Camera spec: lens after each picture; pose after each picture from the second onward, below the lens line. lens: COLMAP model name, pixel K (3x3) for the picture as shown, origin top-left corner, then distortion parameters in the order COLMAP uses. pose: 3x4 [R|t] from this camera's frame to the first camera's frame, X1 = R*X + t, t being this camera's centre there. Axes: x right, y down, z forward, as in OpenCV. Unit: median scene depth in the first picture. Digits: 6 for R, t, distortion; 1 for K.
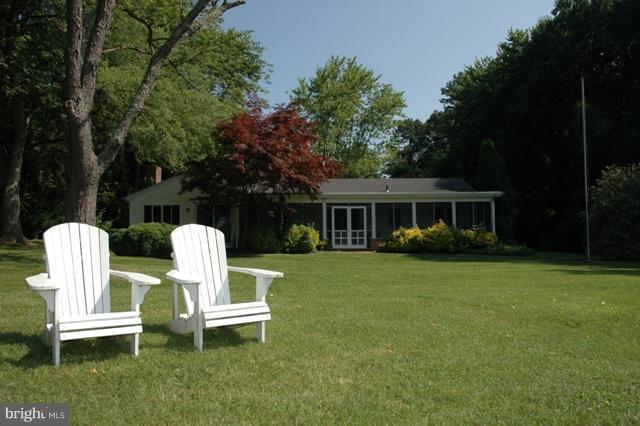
lens RADIAL K [[507.5, 0, 320.2], [0, 507.5, 233.0], [0, 0, 1]] dist [-0.112895, 0.002688]
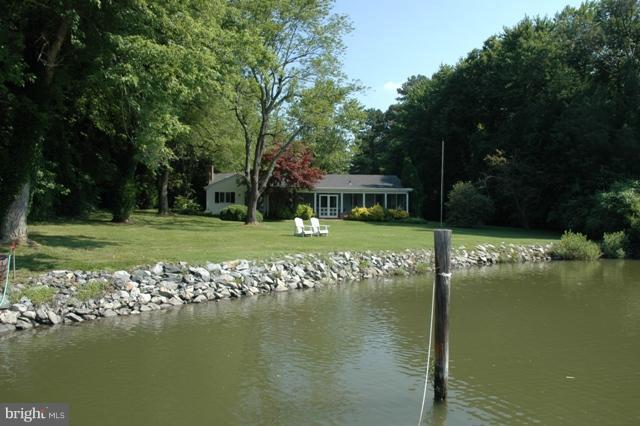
lens RADIAL K [[507.5, 0, 320.2], [0, 507.5, 233.0], [0, 0, 1]] dist [-0.112895, 0.002688]
pose [[0.997476, 0.017134, 0.068905, -0.098364], [-0.021980, 0.997292, 0.070185, -0.043031], [-0.067516, -0.071523, 0.995151, -0.837386]]
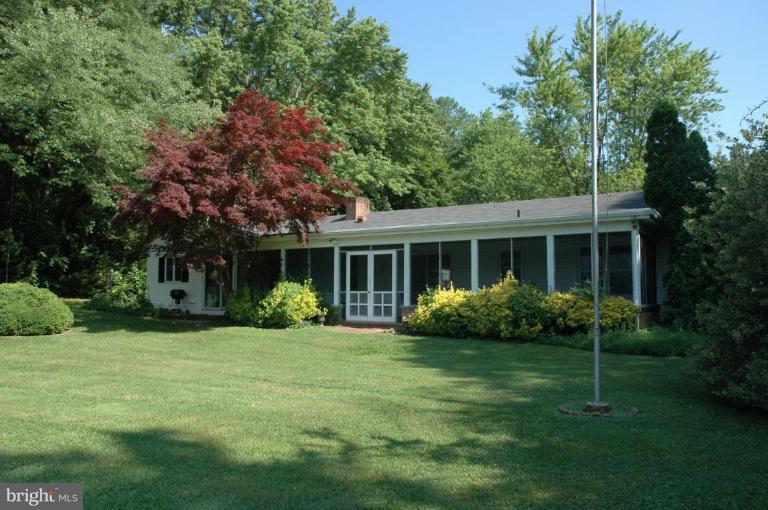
lens RADIAL K [[609.0, 0, 384.3], [0, 609.0, 279.0], [0, 0, 1]] dist [-0.112895, 0.002688]
pose [[0.821299, -0.004068, -0.570483, 0.476431], [0.006253, 0.999979, 0.001872, -0.021114], [0.570463, -0.005105, 0.821307, 0.424791]]
